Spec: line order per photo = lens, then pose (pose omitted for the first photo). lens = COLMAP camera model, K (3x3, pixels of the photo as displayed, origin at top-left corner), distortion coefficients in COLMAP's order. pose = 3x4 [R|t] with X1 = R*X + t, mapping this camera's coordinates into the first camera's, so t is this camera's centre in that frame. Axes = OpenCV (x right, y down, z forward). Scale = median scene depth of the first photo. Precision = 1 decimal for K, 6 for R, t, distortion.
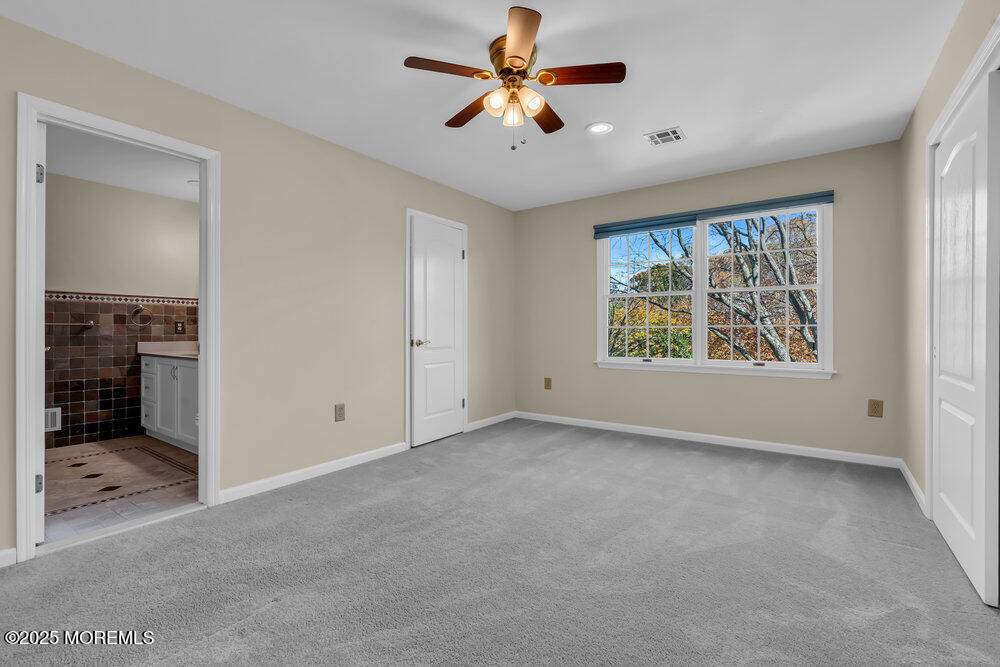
lens RADIAL K [[461.3, 0, 505.8], [0, 461.3, 331.6], [0, 0, 1]] dist [-0.001594, 0.000770]
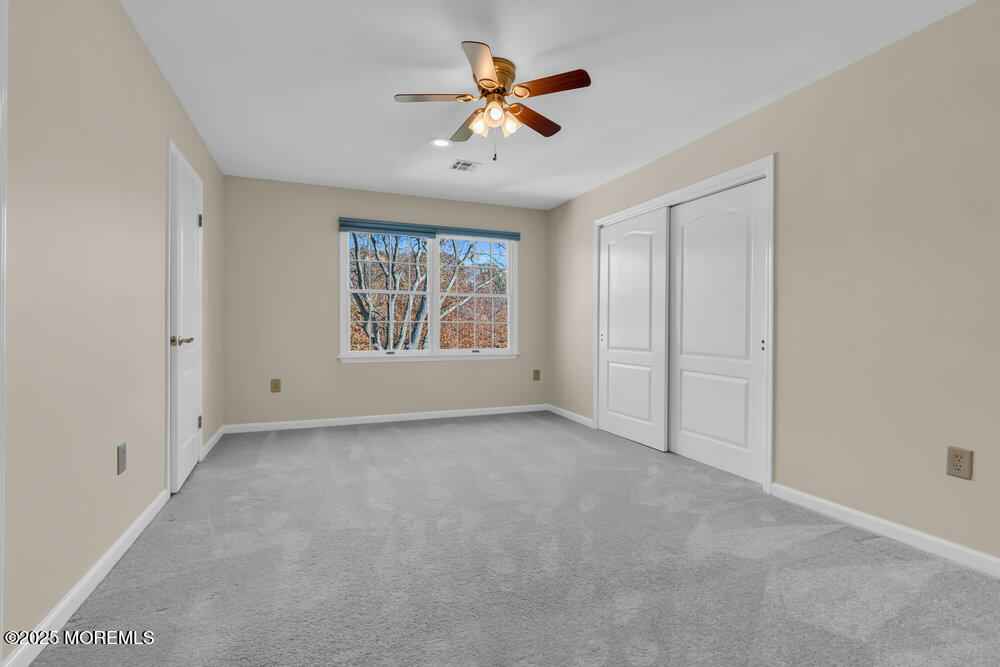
lens RADIAL K [[461.3, 0, 505.8], [0, 461.3, 331.6], [0, 0, 1]] dist [-0.001594, 0.000770]
pose [[0.513085, -0.004231, 0.858328, -0.600993], [-0.003808, 0.999967, 0.007205, 0.004801], [-0.858329, -0.006966, 0.513052, 0.262406]]
